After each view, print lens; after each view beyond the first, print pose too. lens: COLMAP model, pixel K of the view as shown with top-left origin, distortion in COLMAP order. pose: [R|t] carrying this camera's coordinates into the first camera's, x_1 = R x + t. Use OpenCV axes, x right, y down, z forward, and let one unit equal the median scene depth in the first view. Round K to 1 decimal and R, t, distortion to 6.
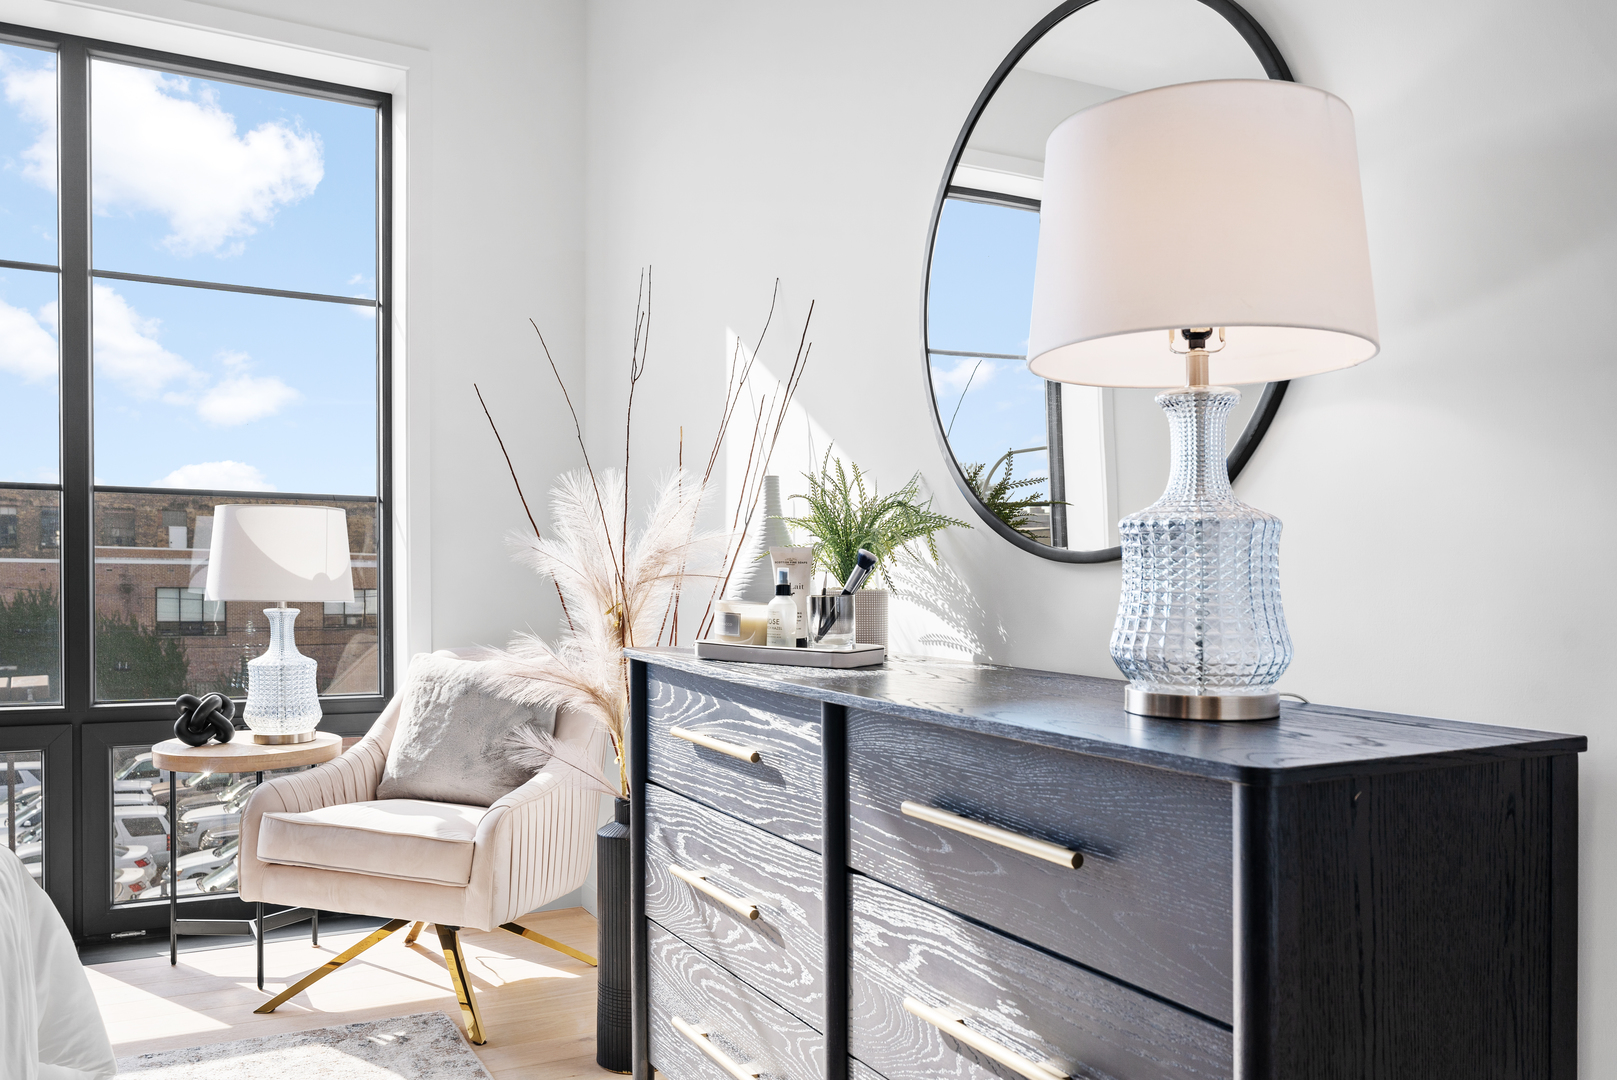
lens RADIAL K [[1284.7, 0, 800.1], [0, 1284.7, 563.1], [0, 0, 1]] dist [0.013785, -0.008683]
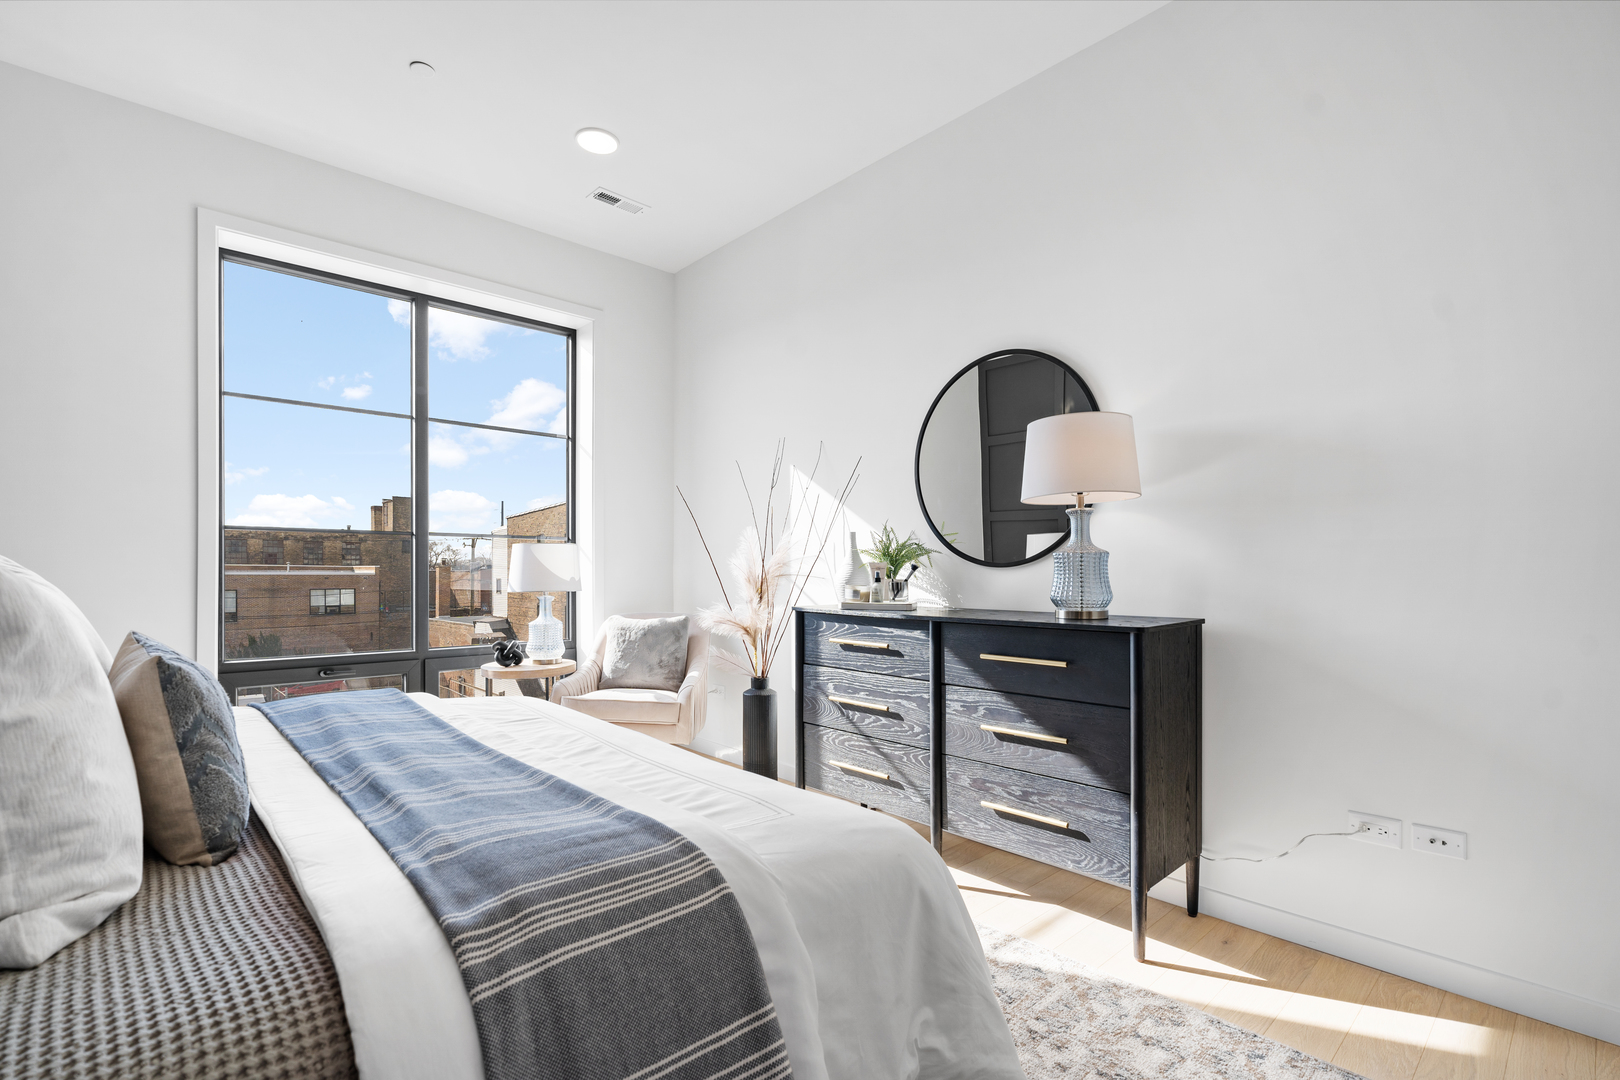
lens RADIAL K [[751.0, 0, 810.0], [0, 751.0, 569.3], [0, 0, 1]] dist [-0.003971, -0.000023]
pose [[0.966578, -0.013869, 0.255998, -0.312272], [0.013268, 0.999904, 0.004075, -0.003764], [-0.256030, -0.000543, 0.966669, -0.213225]]
